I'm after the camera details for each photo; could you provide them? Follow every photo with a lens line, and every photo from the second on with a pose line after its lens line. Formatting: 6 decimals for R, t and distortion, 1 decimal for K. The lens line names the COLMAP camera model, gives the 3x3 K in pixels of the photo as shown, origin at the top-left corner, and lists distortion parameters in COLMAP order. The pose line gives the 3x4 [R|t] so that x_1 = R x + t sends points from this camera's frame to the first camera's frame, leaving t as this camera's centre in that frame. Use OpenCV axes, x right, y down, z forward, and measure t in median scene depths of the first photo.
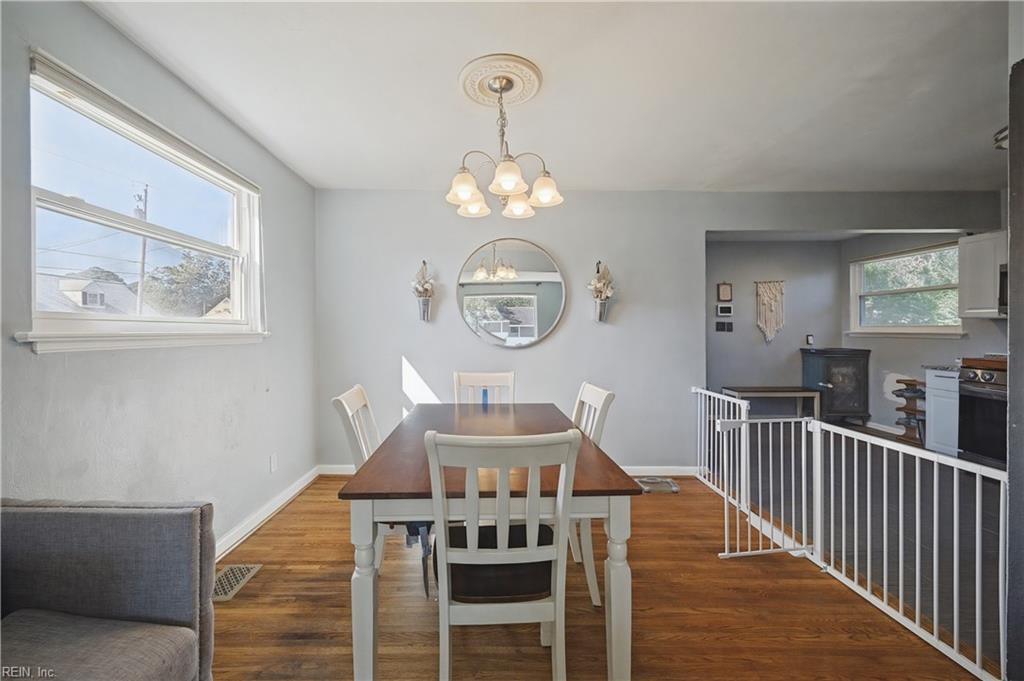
lens RADIAL K [[410.9, 0, 509.2], [0, 410.9, 332.5], [0, 0, 1]] dist [-0.003149, 0.001469]
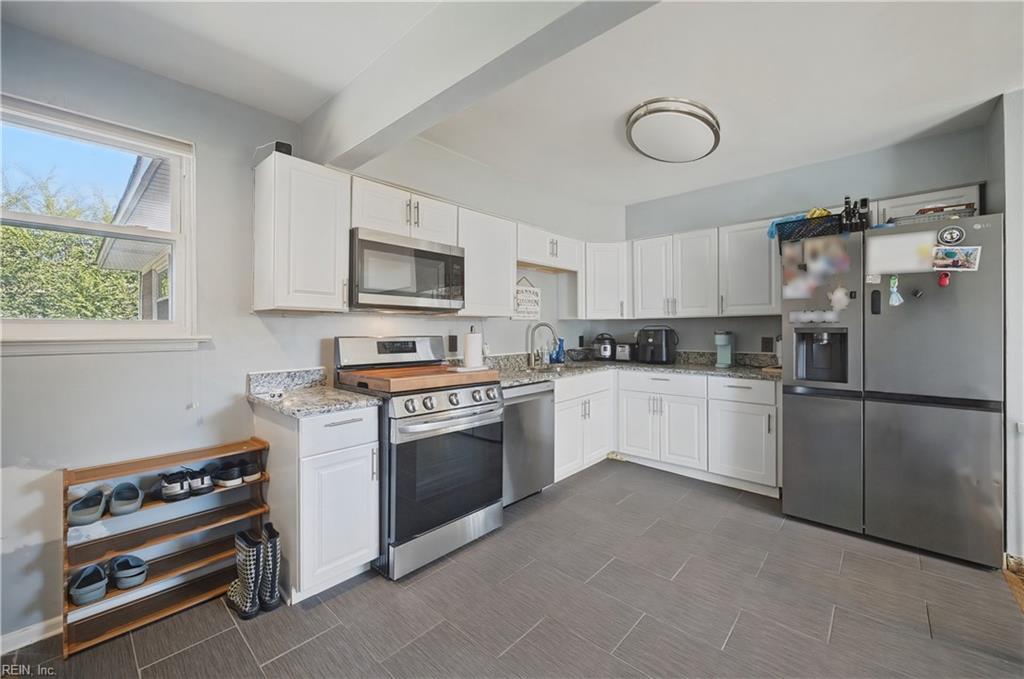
lens RADIAL K [[410.9, 0, 504.8], [0, 410.9, 326.9], [0, 0, 1]] dist [-0.003149, 0.001469]
pose [[-0.737971, 0.005709, 0.674808, 0.387359], [0.006896, 0.999976, -0.000917, -0.006713], [-0.674797, 0.003977, -0.737993, 0.865055]]
